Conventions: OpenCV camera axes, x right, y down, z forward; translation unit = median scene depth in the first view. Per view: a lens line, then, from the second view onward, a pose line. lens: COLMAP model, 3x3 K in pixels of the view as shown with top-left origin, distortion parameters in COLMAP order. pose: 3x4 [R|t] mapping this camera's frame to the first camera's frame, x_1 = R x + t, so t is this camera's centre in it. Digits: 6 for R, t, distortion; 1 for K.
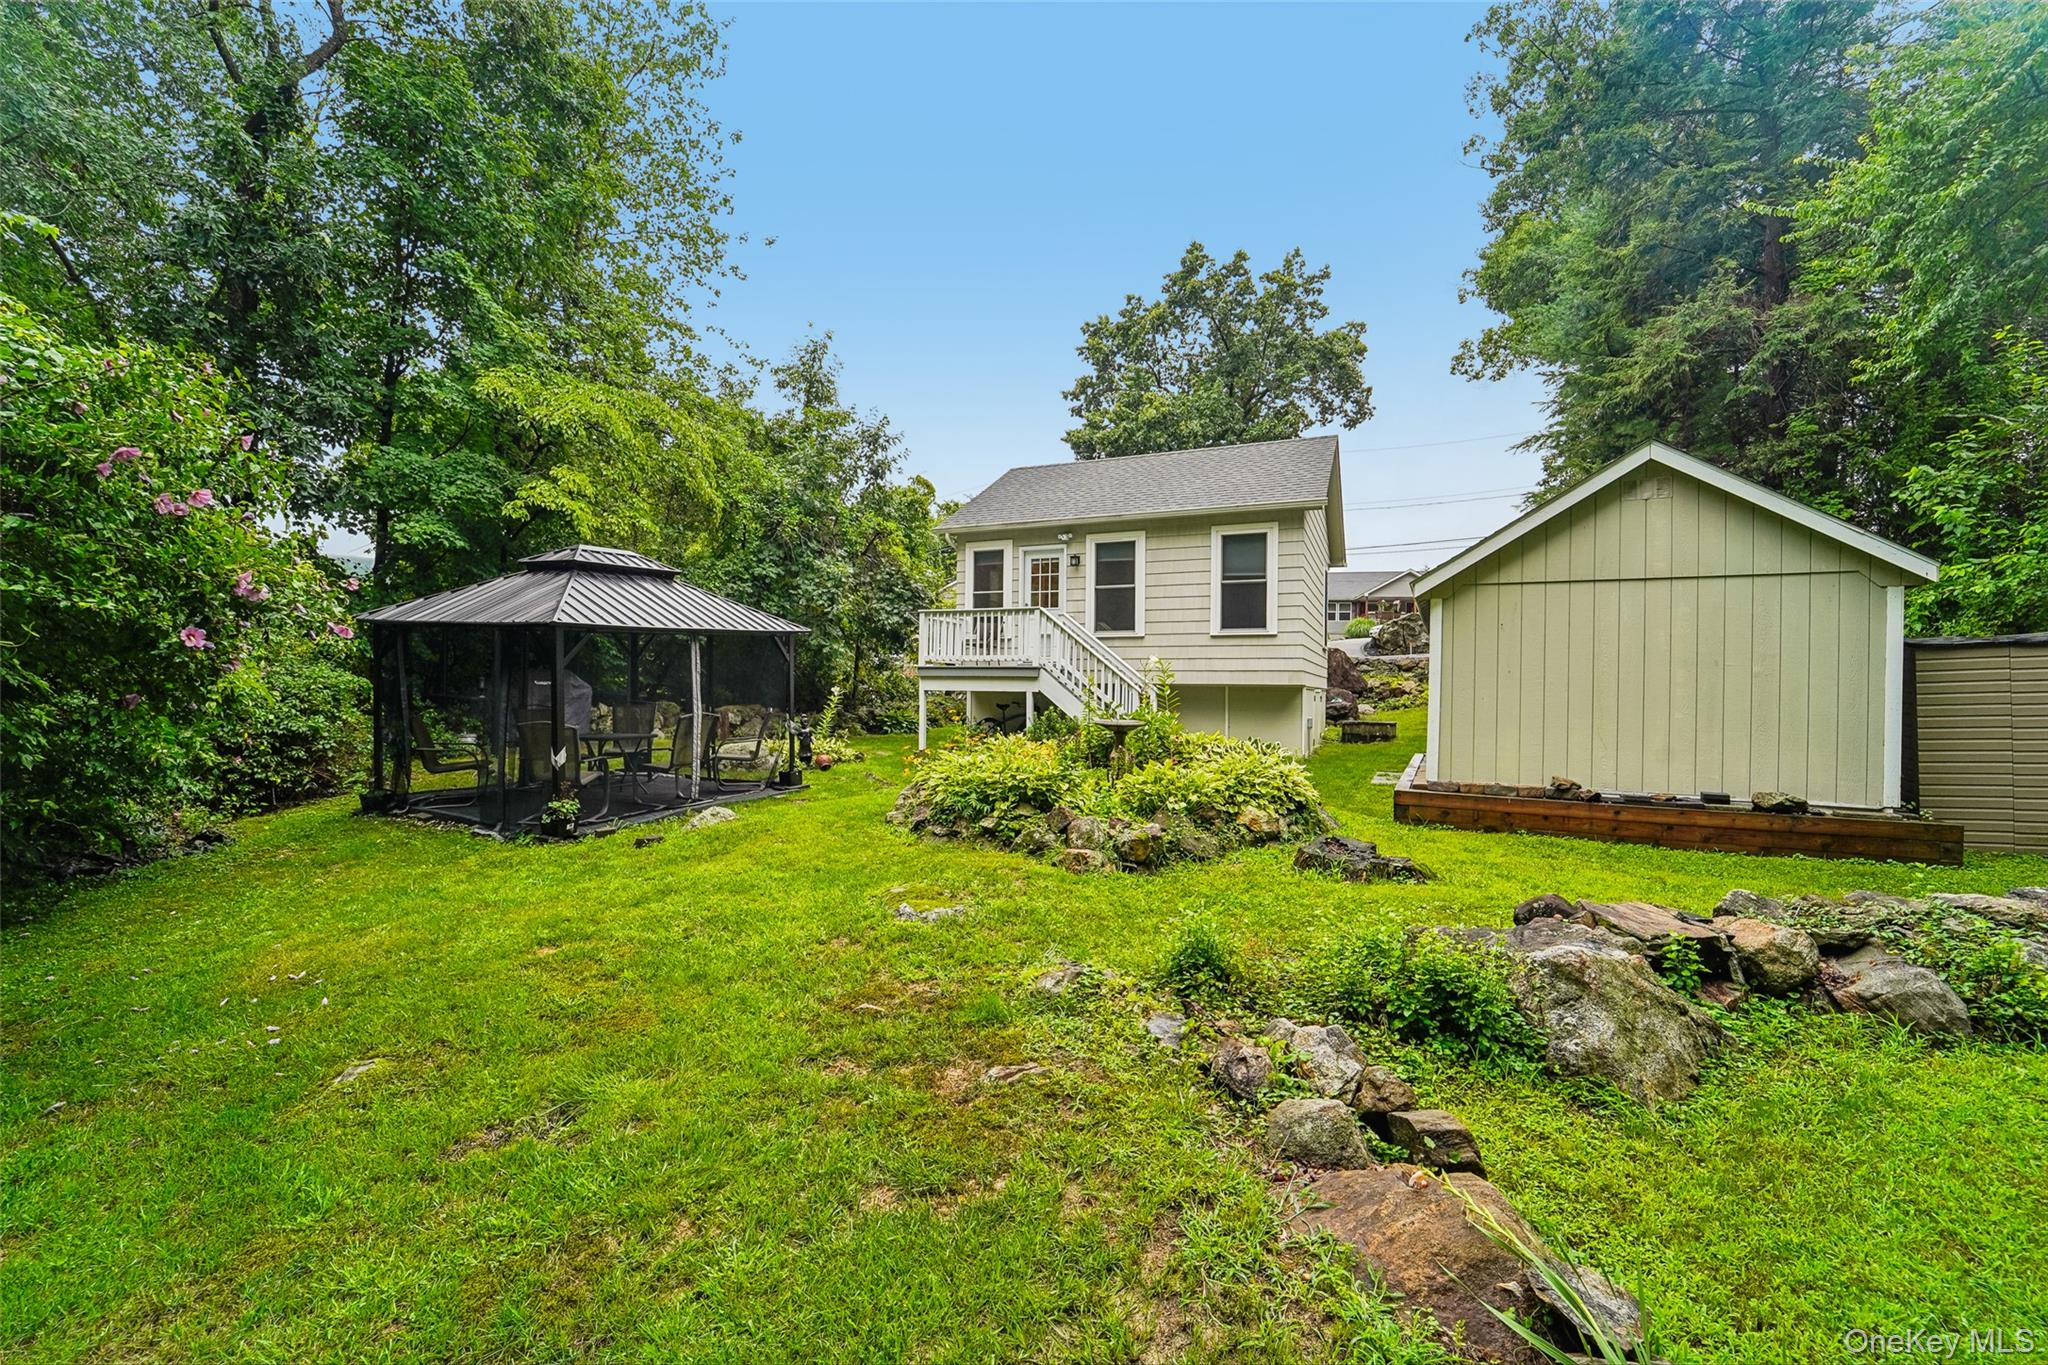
lens RADIAL K [[840.5, 0, 1020.5], [0, 840.5, 683.5], [0, 0, 1]] dist [-0.021961, 0.000625]
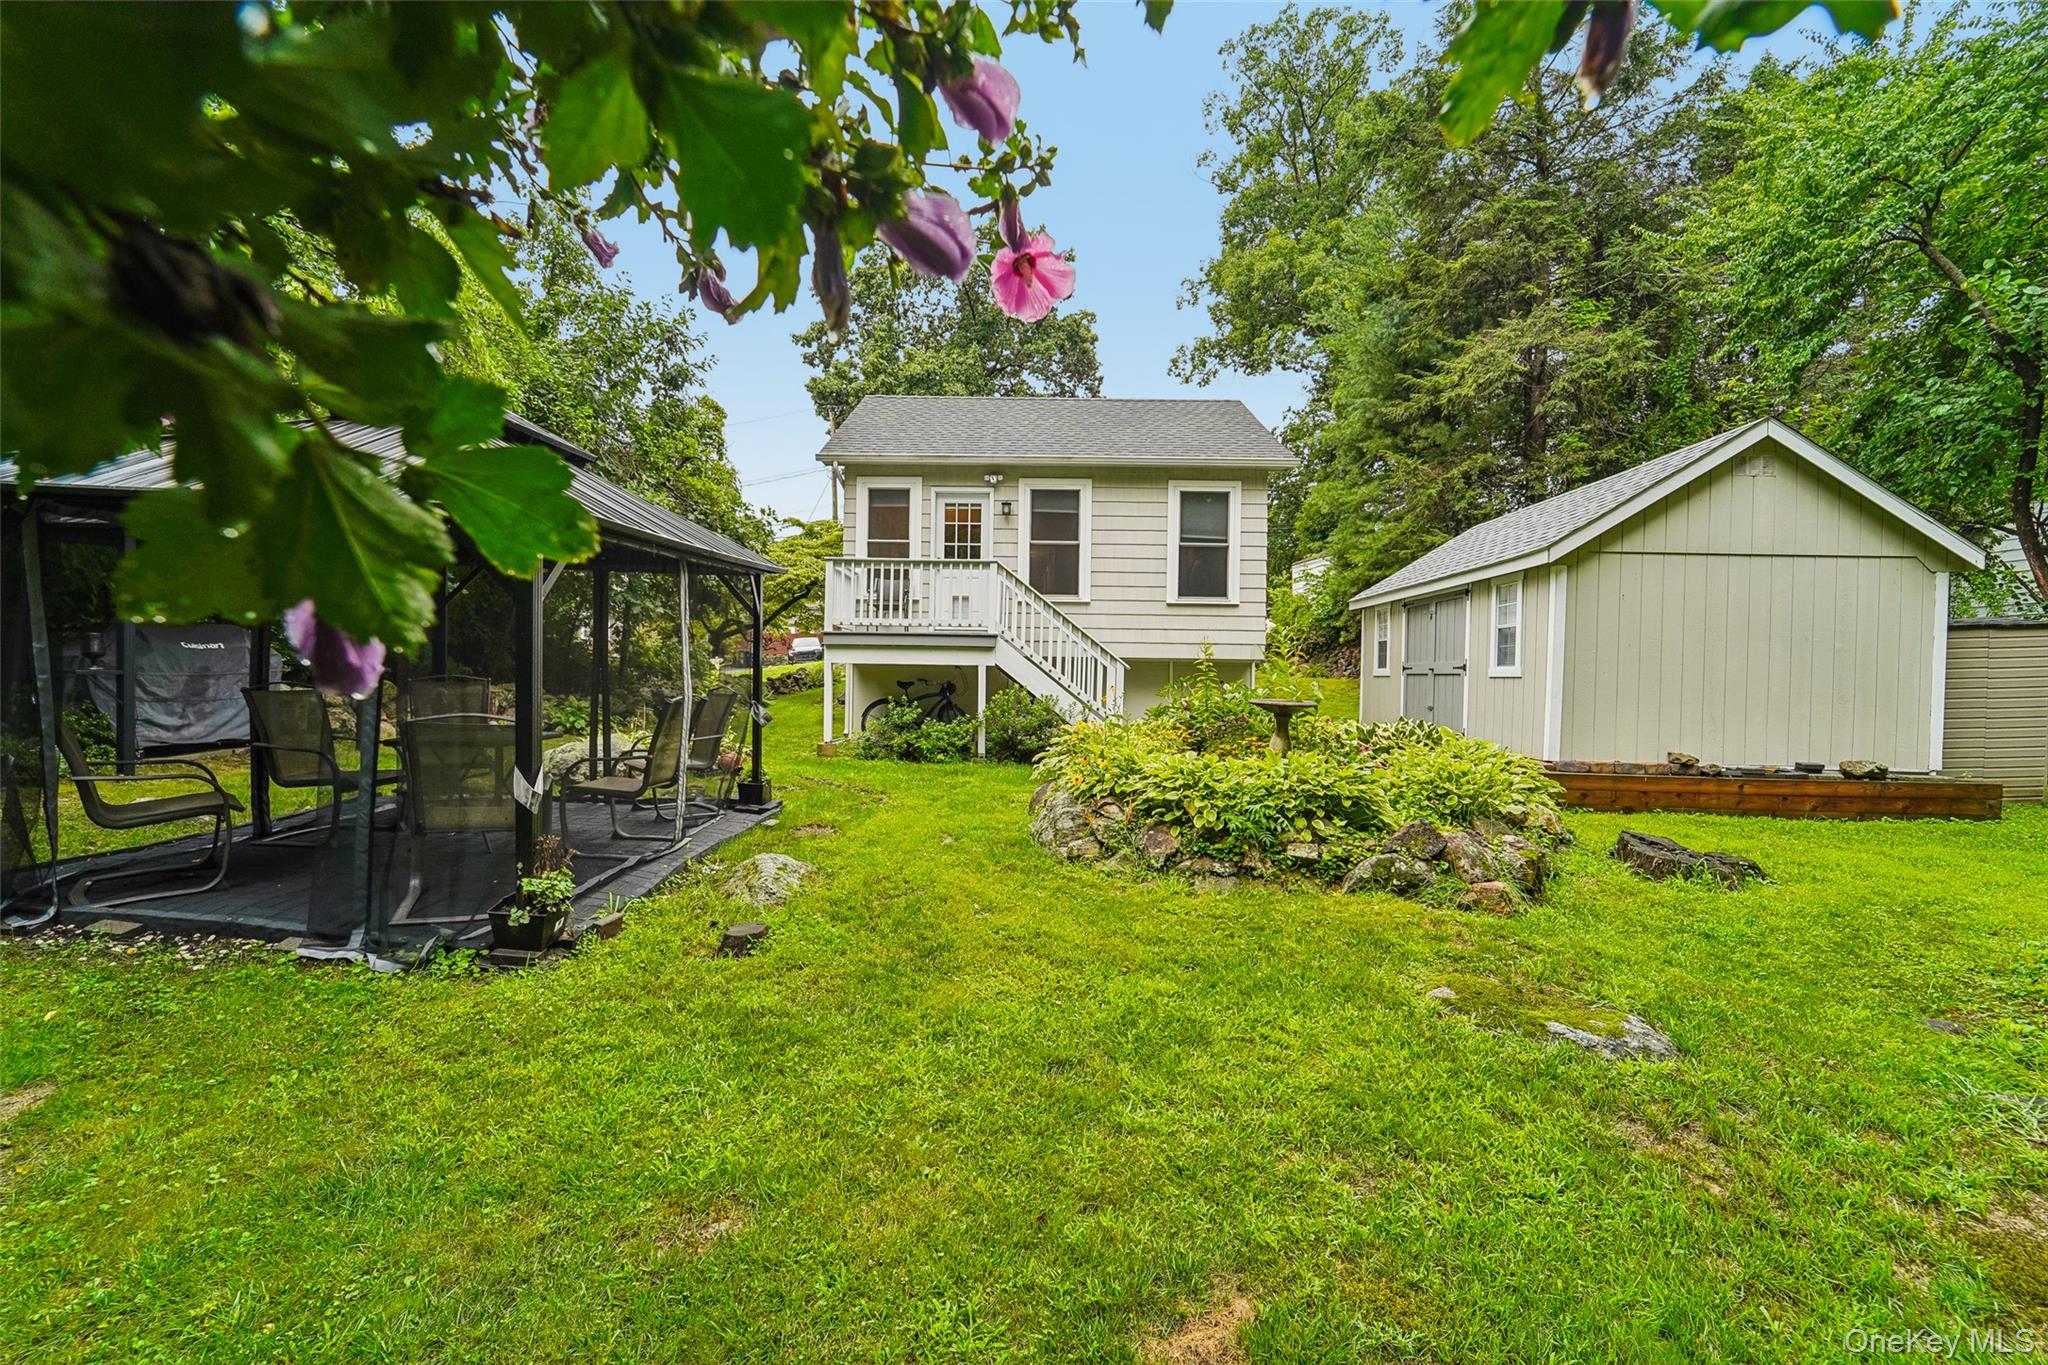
lens RADIAL K [[840.5, 0, 1026.5], [0, 840.5, 687.0], [0, 0, 1]] dist [-0.021961, 0.000625]
pose [[0.917947, -0.004369, 0.396680, -0.253504], [-0.007109, 0.999598, 0.027458, 0.007700], [-0.396640, -0.028025, 0.917546, 0.231681]]
